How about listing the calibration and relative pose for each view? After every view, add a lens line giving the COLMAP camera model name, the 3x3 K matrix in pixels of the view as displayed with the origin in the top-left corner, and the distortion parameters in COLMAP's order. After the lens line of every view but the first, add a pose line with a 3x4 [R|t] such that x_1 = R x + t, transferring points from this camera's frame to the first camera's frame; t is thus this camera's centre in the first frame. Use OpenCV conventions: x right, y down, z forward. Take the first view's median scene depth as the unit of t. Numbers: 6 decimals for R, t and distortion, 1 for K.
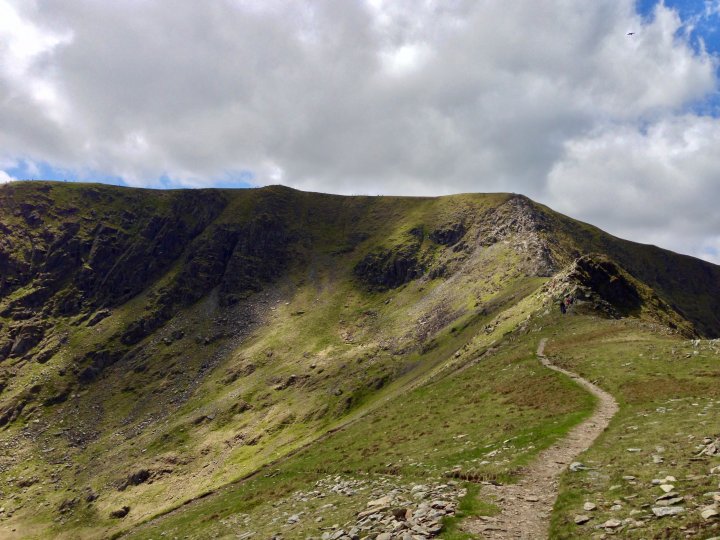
lens RADIAL K [[661.8, 0, 361.5], [0, 661.8, 267.3], [0, 0, 1]] dist [0.130376, -0.225702]
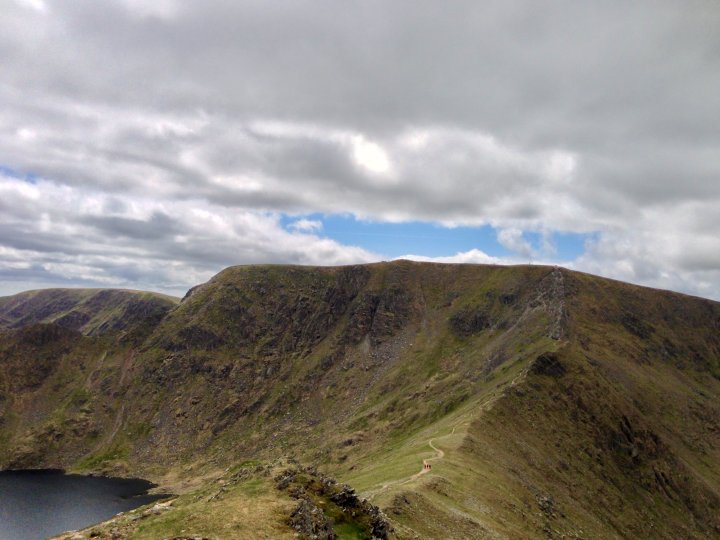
lens RADIAL K [[661.8, 0, 361.5], [0, 661.8, 267.3], [0, 0, 1]] dist [0.130376, -0.225702]
pose [[0.985737, -0.025083, -0.166415, 0.051185], [0.030691, 0.999042, 0.031211, -0.201041], [0.165473, -0.035873, 0.985562, -0.688989]]
